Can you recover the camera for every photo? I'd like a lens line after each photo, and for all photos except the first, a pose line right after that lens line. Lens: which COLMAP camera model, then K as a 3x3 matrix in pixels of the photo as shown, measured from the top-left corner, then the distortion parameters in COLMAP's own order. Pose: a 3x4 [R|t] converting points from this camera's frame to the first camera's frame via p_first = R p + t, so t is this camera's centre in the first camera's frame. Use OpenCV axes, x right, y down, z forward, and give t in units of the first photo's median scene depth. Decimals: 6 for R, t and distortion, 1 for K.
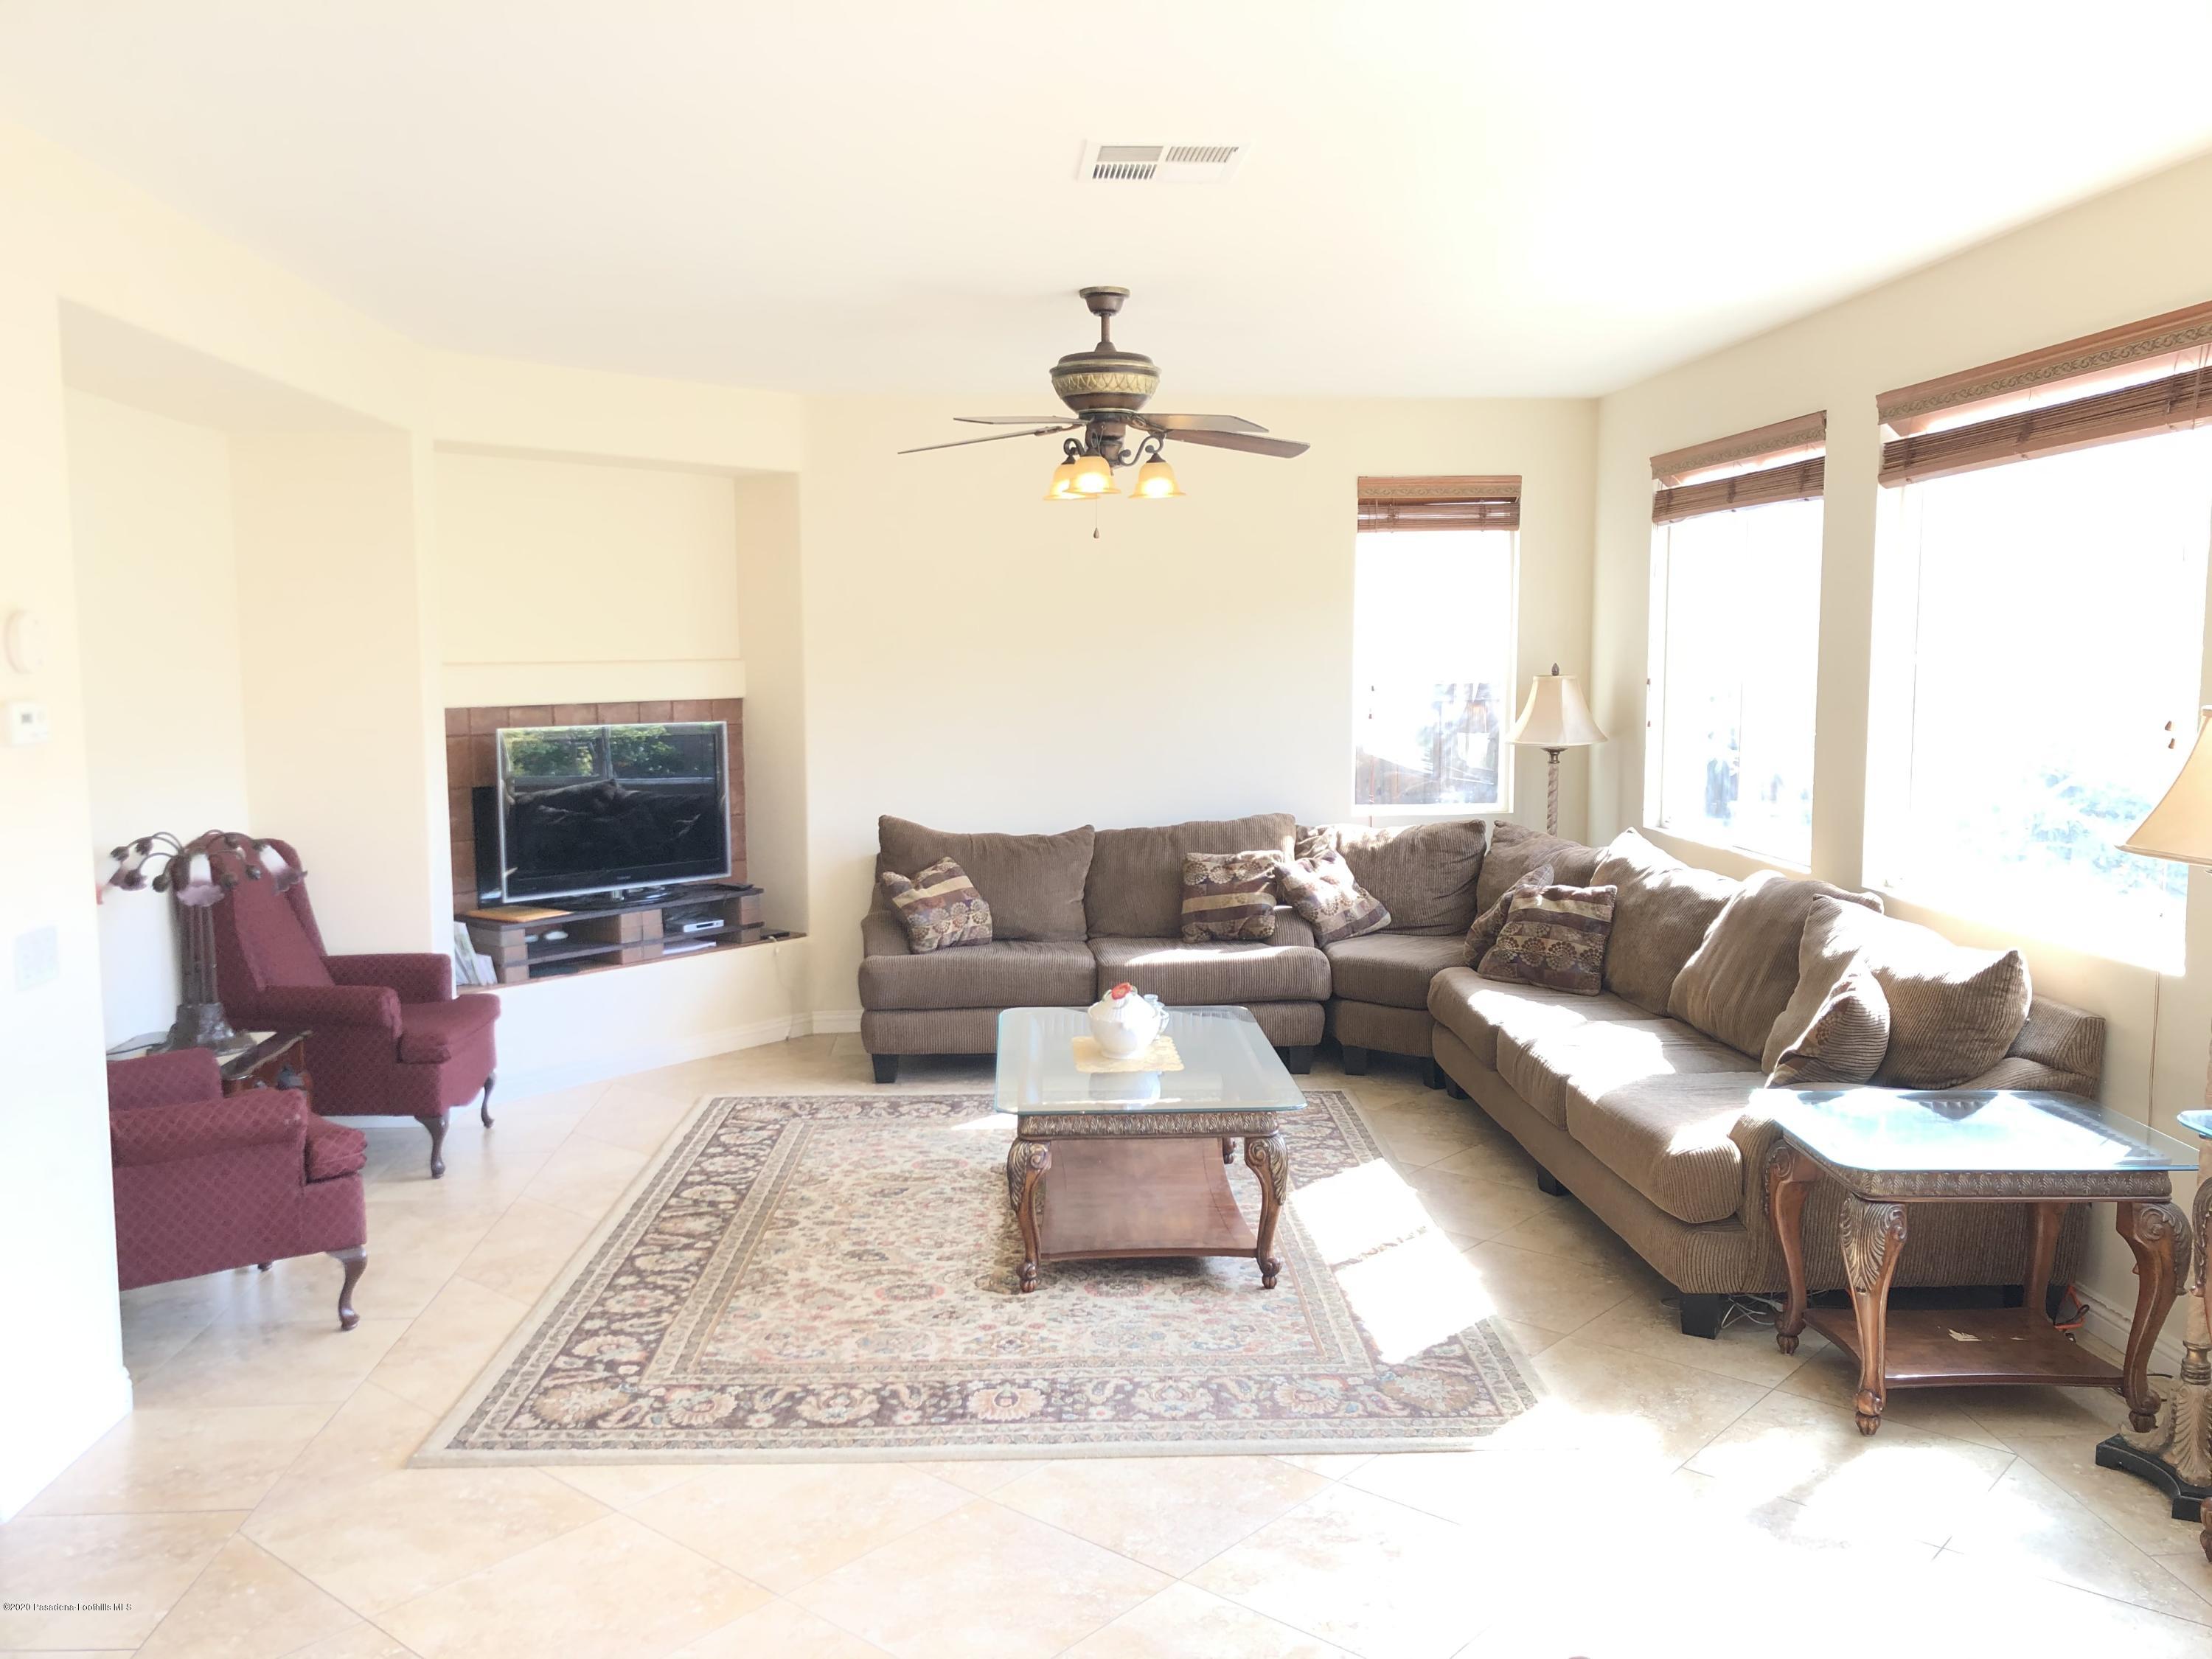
lens RADIAL K [[1787.9, 0, 1093.6], [0, 1787.9, 822.1], [0, 0, 1]] dist [0.040971, -0.045914]
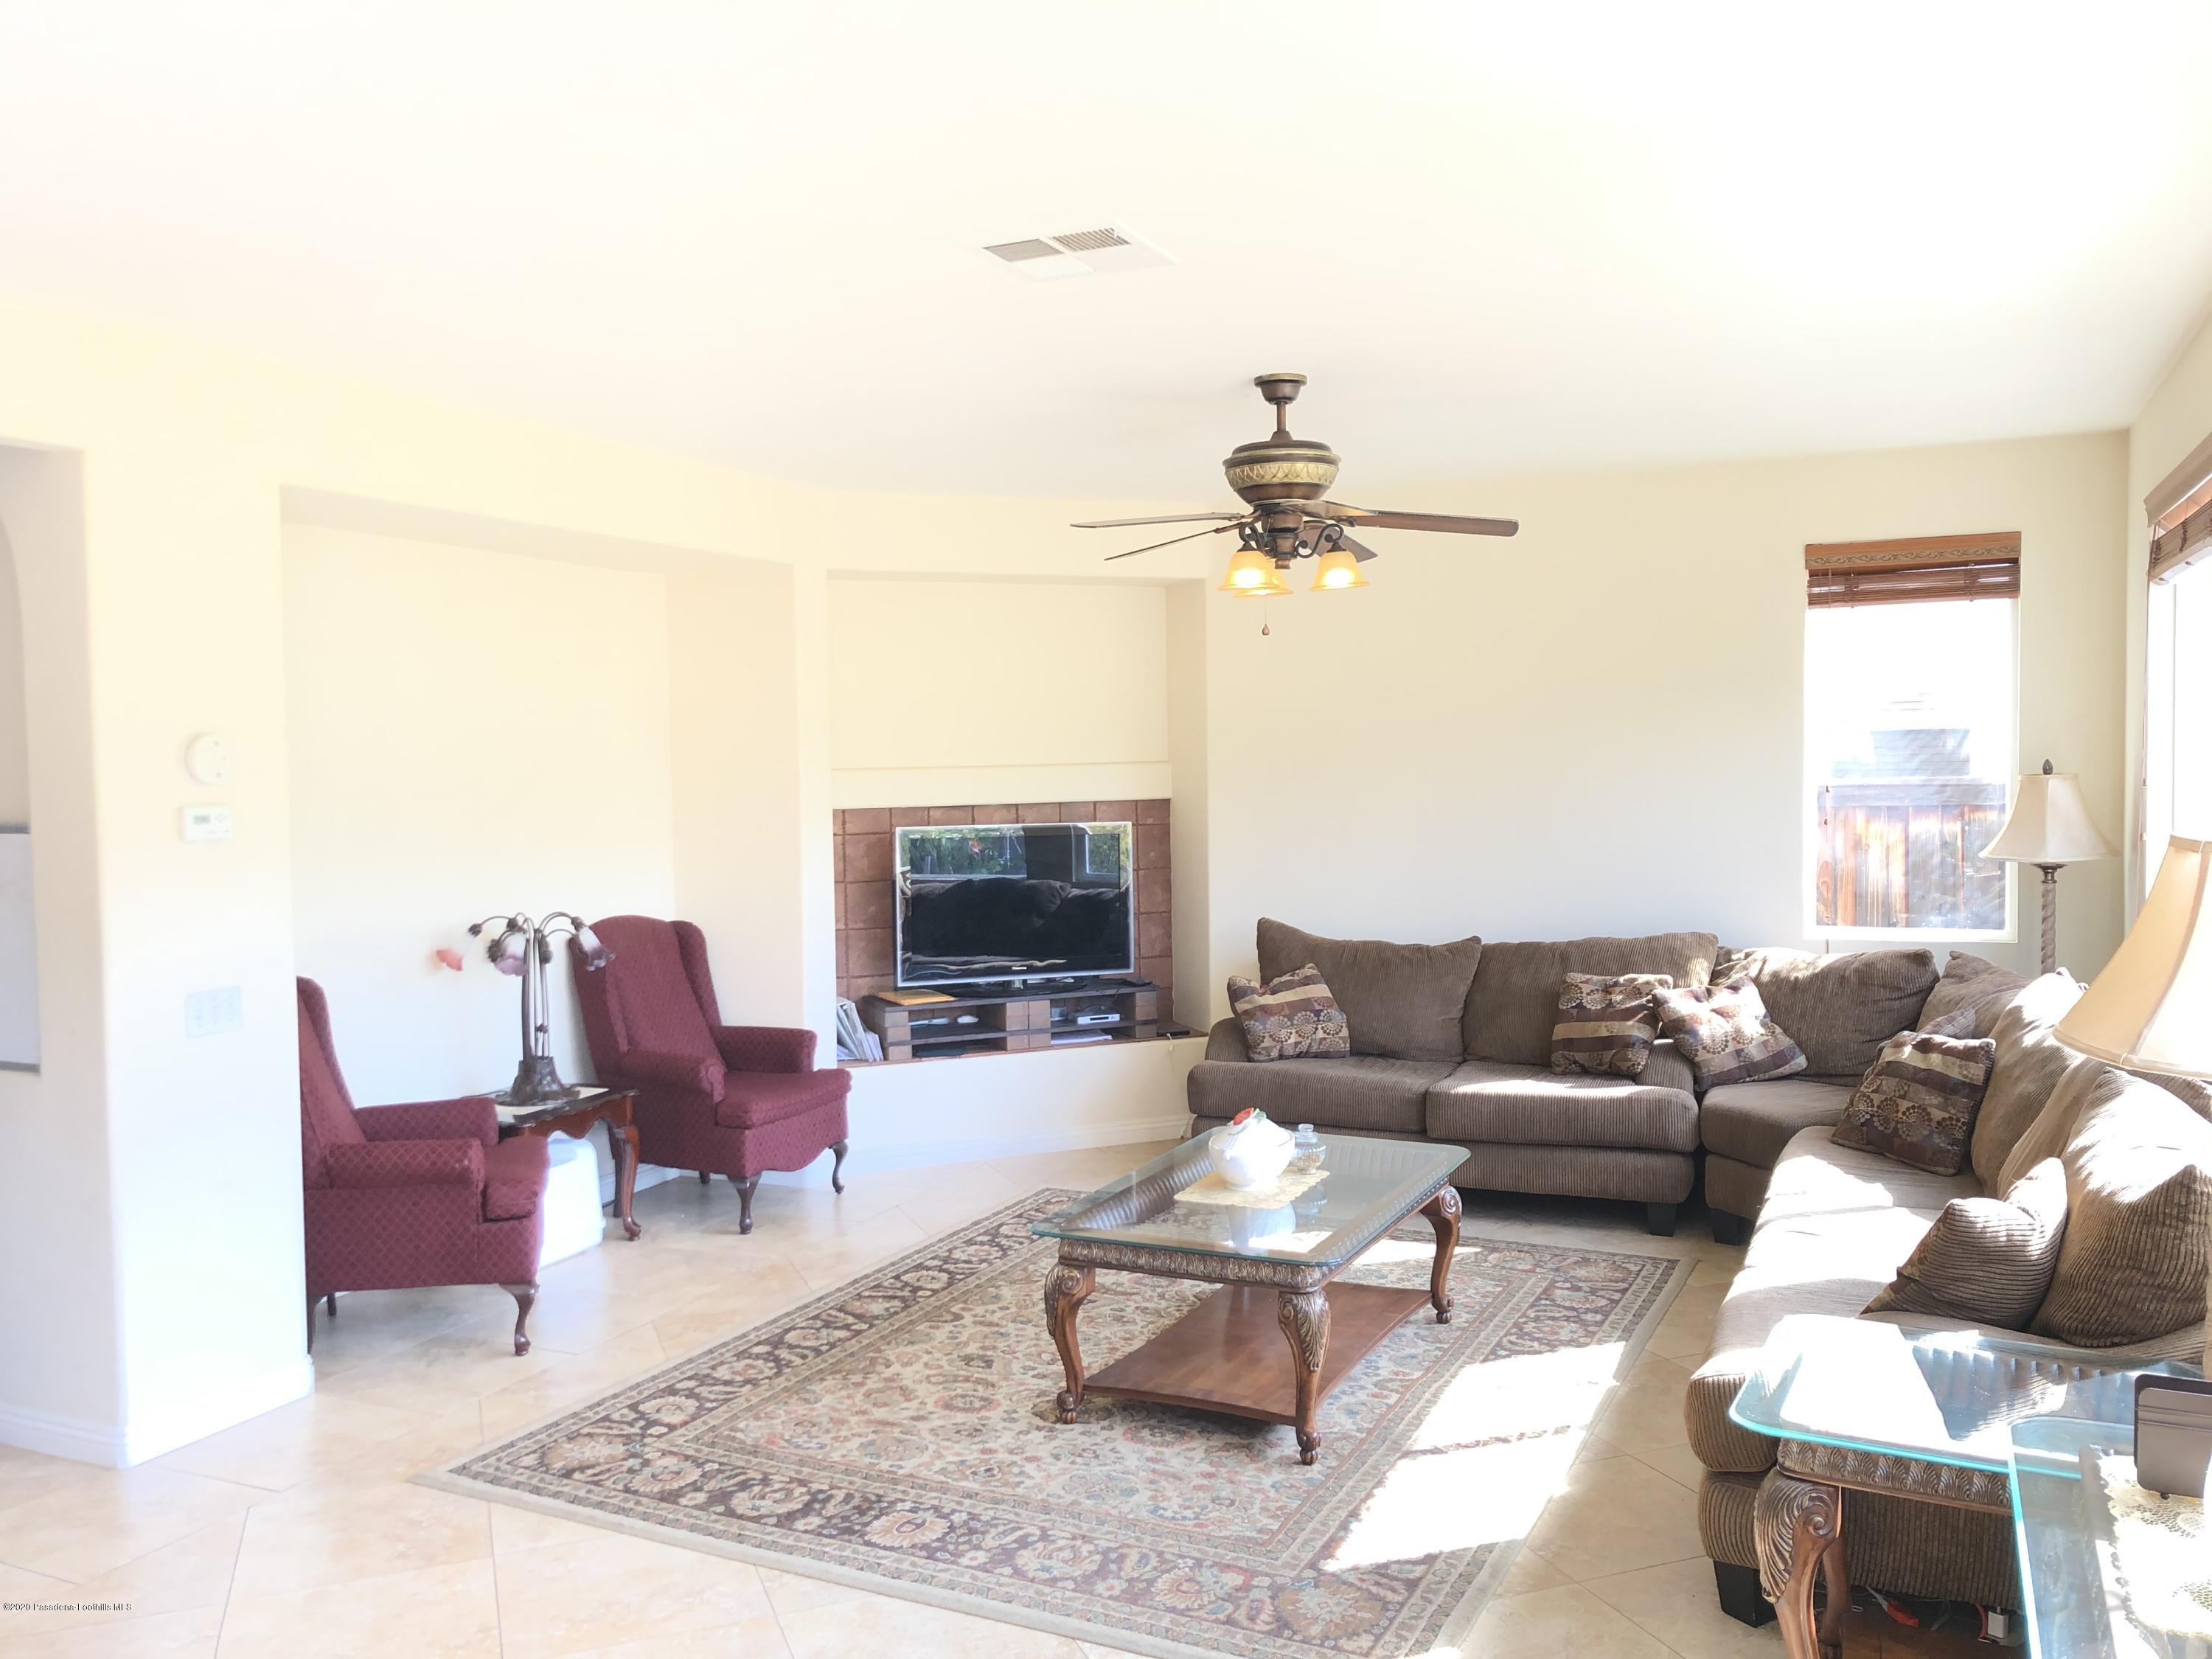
lens RADIAL K [[1787.9, 0, 1094.8], [0, 1787.9, 821.4], [0, 0, 1]] dist [0.040971, -0.045914]
pose [[0.883247, 0.009541, -0.468811, 0.338594], [-0.033931, 0.998472, -0.043605, -0.014137], [0.467679, 0.054421, 0.882221, 0.113746]]
